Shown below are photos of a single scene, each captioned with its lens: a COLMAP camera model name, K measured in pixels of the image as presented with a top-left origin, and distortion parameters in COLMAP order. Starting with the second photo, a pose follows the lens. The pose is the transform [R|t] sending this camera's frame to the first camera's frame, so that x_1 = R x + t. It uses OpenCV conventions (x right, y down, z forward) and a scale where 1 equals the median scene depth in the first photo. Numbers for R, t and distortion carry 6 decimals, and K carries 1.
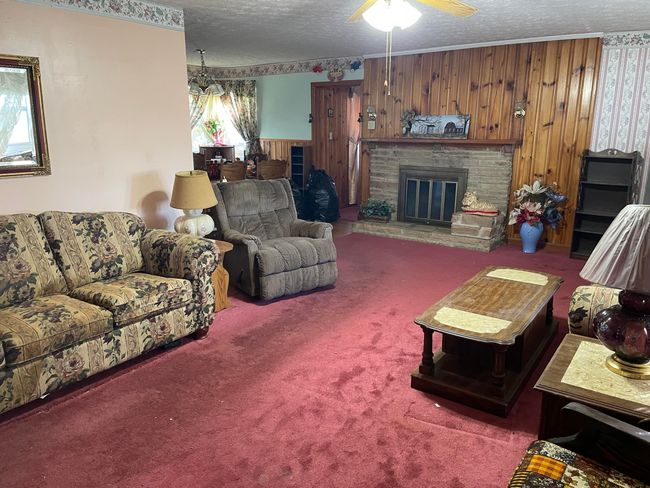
lens RADIAL K [[486.3, 0, 325.0], [0, 486.3, 244.0], [0, 0, 1]] dist [0.085548, -0.097754]
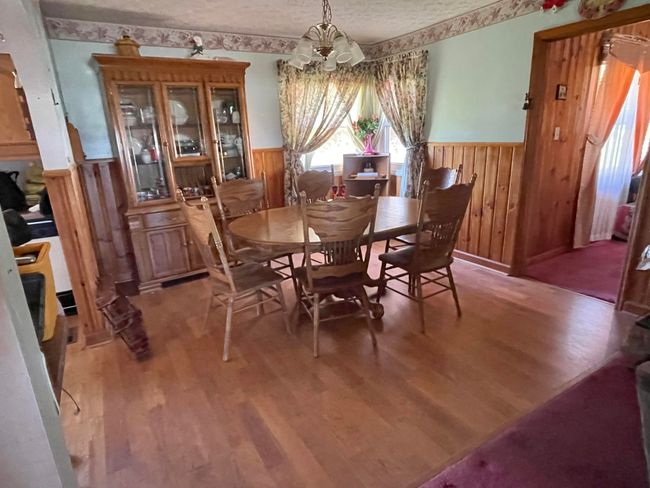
lens RADIAL K [[384.7, 0, 321.4], [0, 384.7, 250.9], [0, 0, 1]] dist [-0.003663, 0.001070]
pose [[0.921270, 0.076248, -0.381377, -0.082967], [-0.051987, 0.995937, 0.073534, -0.145723], [0.385434, -0.047918, 0.921490, 0.664142]]
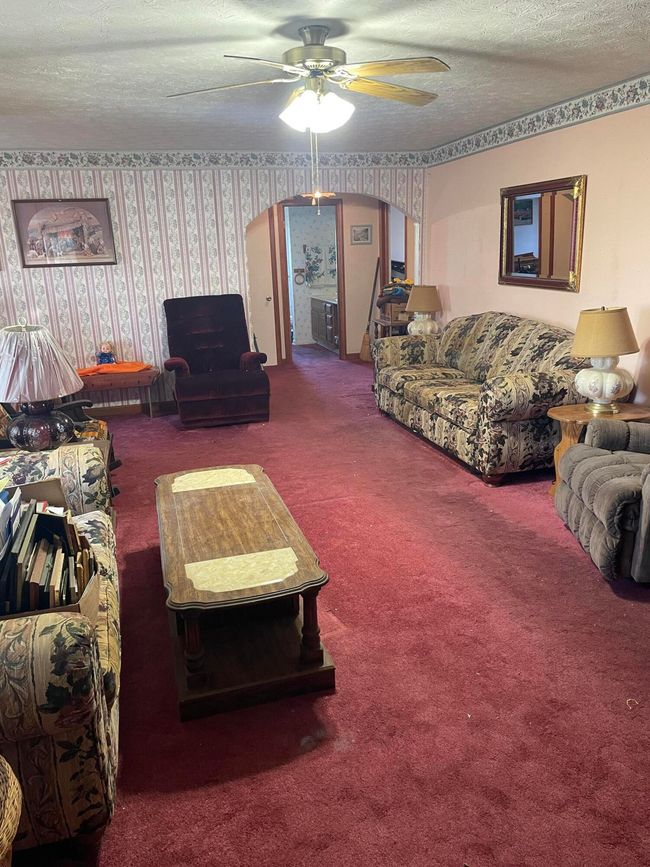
lens RADIAL K [[648.6, 0, 326.4], [0, 648.6, 430.1], [0, 0, 1]] dist [0.085548, -0.097754]
pose [[-0.619351, 0.231281, -0.750276, 0.470136], [-0.152923, 0.901786, 0.404223, -0.196805], [0.770077, 0.365091, -0.523154, 0.796793]]
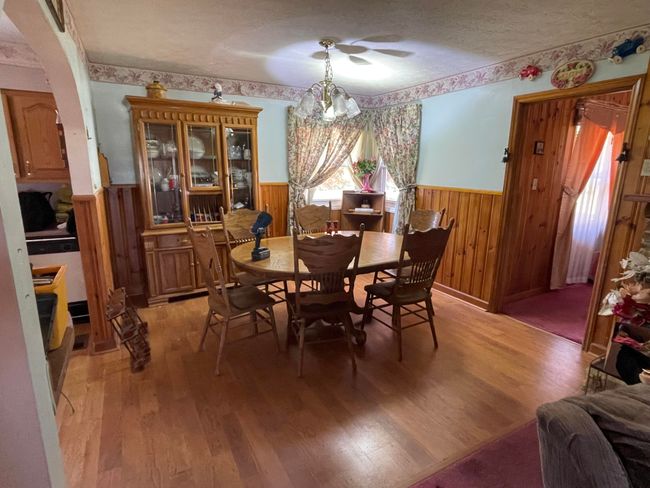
lens RADIAL K [[359.7, 0, 318.5], [0, 359.7, 250.9], [0, 0, 1]] dist [-0.003624, -0.001577]
pose [[0.907215, 0.105196, -0.407301, -0.059953], [-0.110053, 0.993859, 0.011560, -0.155978], [0.406015, 0.034337, 0.913221, 0.655412]]
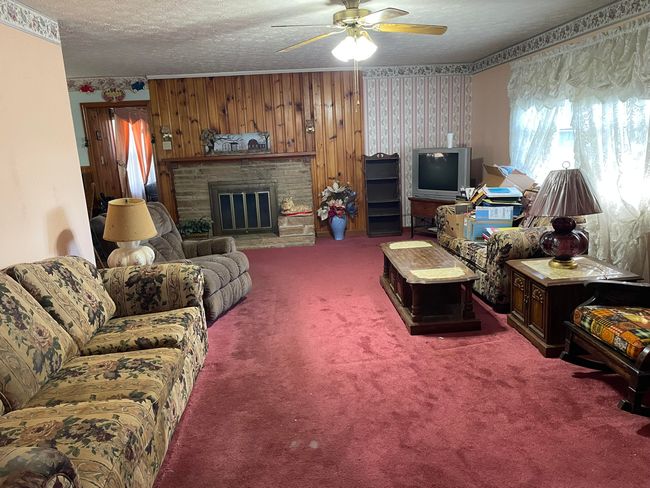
lens RADIAL K [[488.2, 0, 325.9], [0, 488.2, 247.0], [0, 0, 1]] dist [0.089851, -0.114780]
pose [[0.774935, -0.179008, 0.606162, -0.354711], [0.201447, 0.978990, 0.031573, -0.010591], [-0.599078, 0.097643, 0.794714, 0.039880]]
